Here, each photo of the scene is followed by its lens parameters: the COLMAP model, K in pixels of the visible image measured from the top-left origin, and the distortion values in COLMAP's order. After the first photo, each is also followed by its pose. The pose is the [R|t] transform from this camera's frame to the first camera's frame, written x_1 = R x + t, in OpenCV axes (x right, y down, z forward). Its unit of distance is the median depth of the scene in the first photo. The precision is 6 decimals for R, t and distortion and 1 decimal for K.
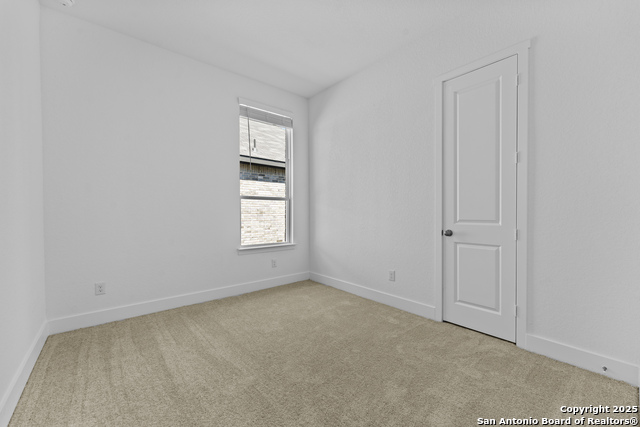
lens RADIAL K [[253.8, 0, 321.3], [0, 253.8, 212.9], [0, 0, 1]] dist [0.000380, 0.000124]
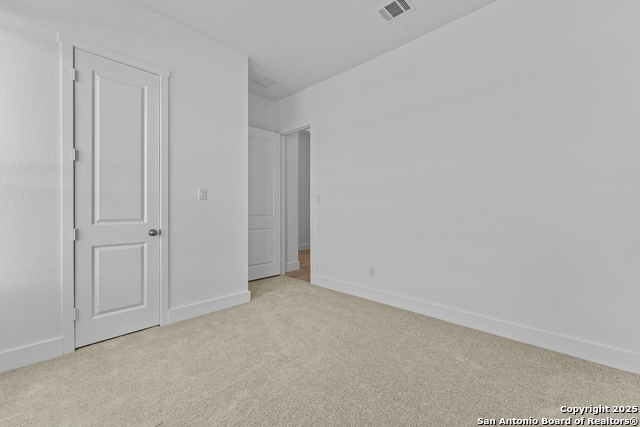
lens RADIAL K [[253.8, 0, 321.3], [0, 253.8, 212.9], [0, 0, 1]] dist [0.000380, 0.000124]
pose [[-0.097790, -0.001886, 0.995205, -0.435093], [0.001740, 0.999996, 0.002066, 0.002276], [-0.995206, 0.001933, -0.097786, 0.357972]]
